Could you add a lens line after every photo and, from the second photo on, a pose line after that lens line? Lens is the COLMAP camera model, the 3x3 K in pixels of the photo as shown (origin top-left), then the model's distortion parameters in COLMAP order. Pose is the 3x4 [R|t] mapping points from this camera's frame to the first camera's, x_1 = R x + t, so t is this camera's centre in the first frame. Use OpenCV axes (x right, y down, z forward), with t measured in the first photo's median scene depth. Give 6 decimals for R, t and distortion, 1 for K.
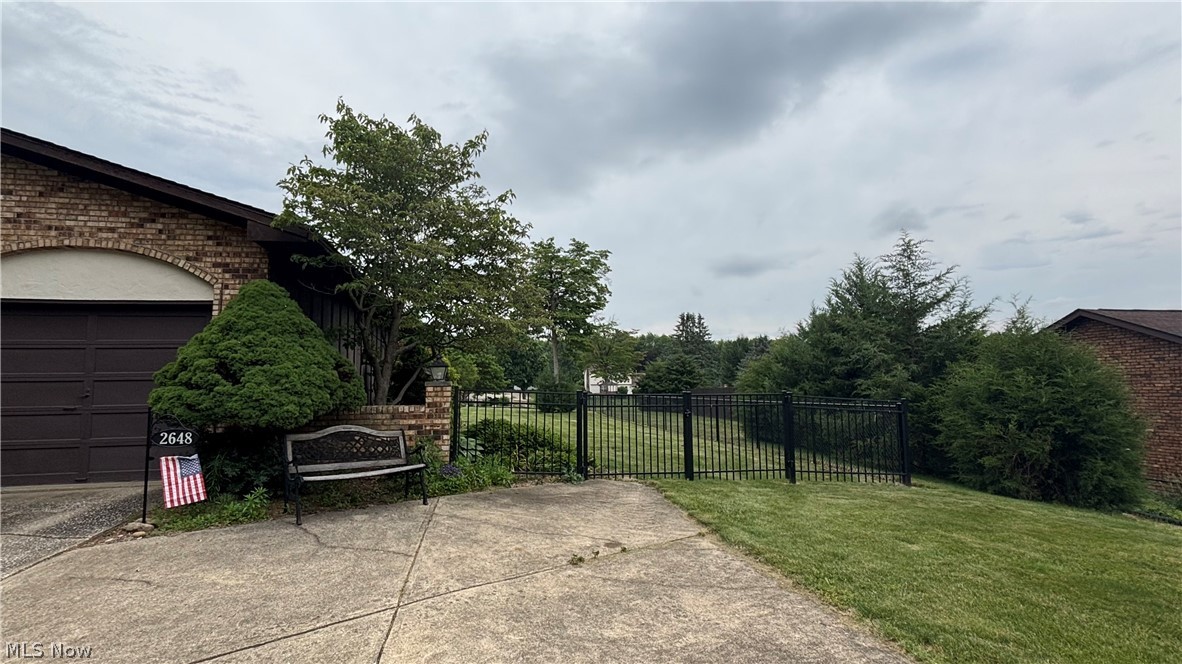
lens RADIAL K [[579.7, 0, 589.1], [0, 579.7, 329.6], [0, 0, 1]] dist [0.005205, -0.001028]
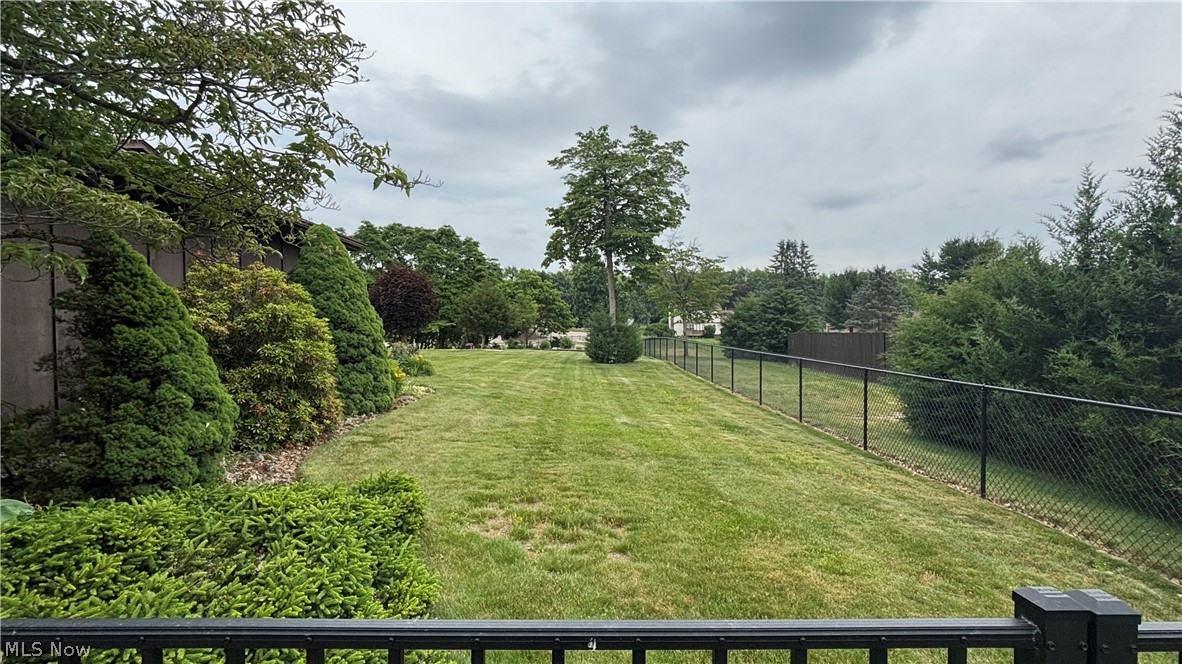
lens RADIAL K [[579.7, 0, 589.0], [0, 579.7, 333.9], [0, 0, 1]] dist [0.005205, -0.001028]
pose [[0.988437, 0.010792, -0.151249, 0.020237], [0.006855, 0.993264, 0.115668, 0.011281], [0.151479, -0.115367, 0.981705, 0.178387]]
